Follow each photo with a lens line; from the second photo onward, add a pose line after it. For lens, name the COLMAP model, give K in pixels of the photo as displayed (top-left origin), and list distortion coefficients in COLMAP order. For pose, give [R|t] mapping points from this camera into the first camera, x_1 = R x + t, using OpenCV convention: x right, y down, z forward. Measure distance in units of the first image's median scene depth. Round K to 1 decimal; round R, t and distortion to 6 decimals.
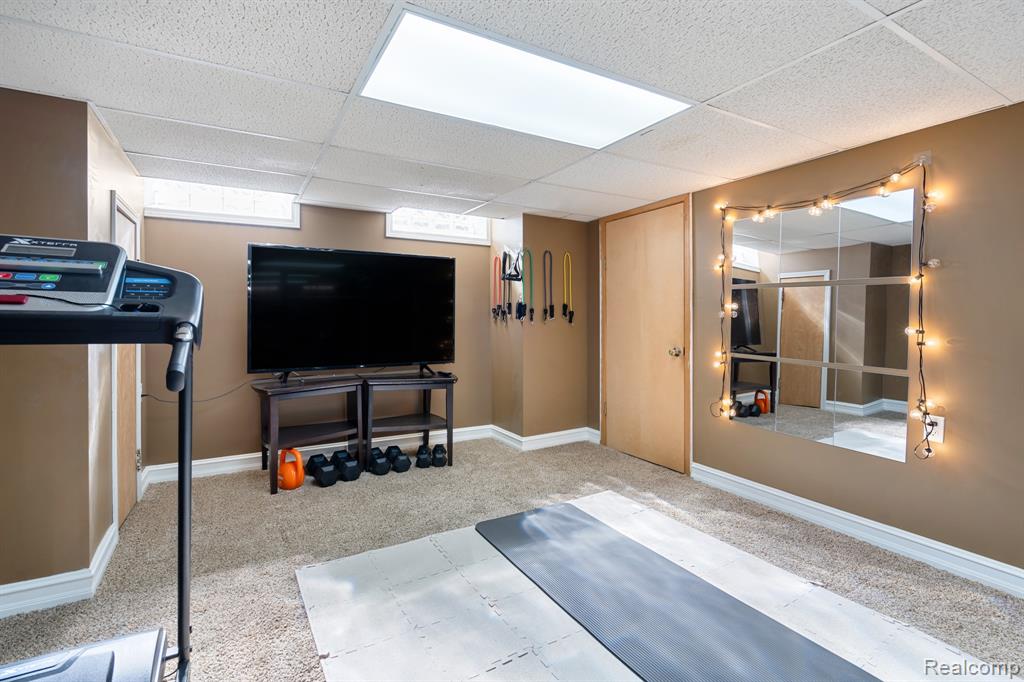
lens RADIAL K [[465.9, 0, 488.3], [0, 465.9, 316.6], [0, 0, 1]] dist [-0.001095, 0.000021]
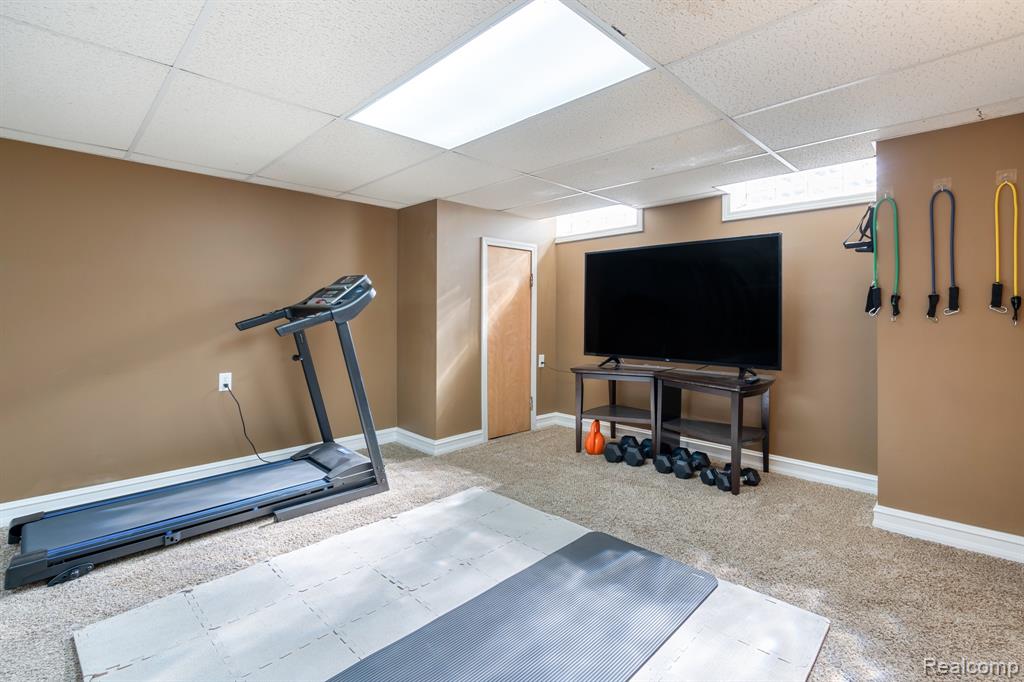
lens RADIAL K [[472.3, 0, 537.4], [0, 472.3, 309.1], [0, 0, 1]] dist [-0.002608, -0.000135]
pose [[0.309580, -0.009439, -0.950827, 0.585934], [-0.001928, 0.999942, -0.010554, 0.009223], [0.950872, 0.005100, 0.309544, 0.414825]]
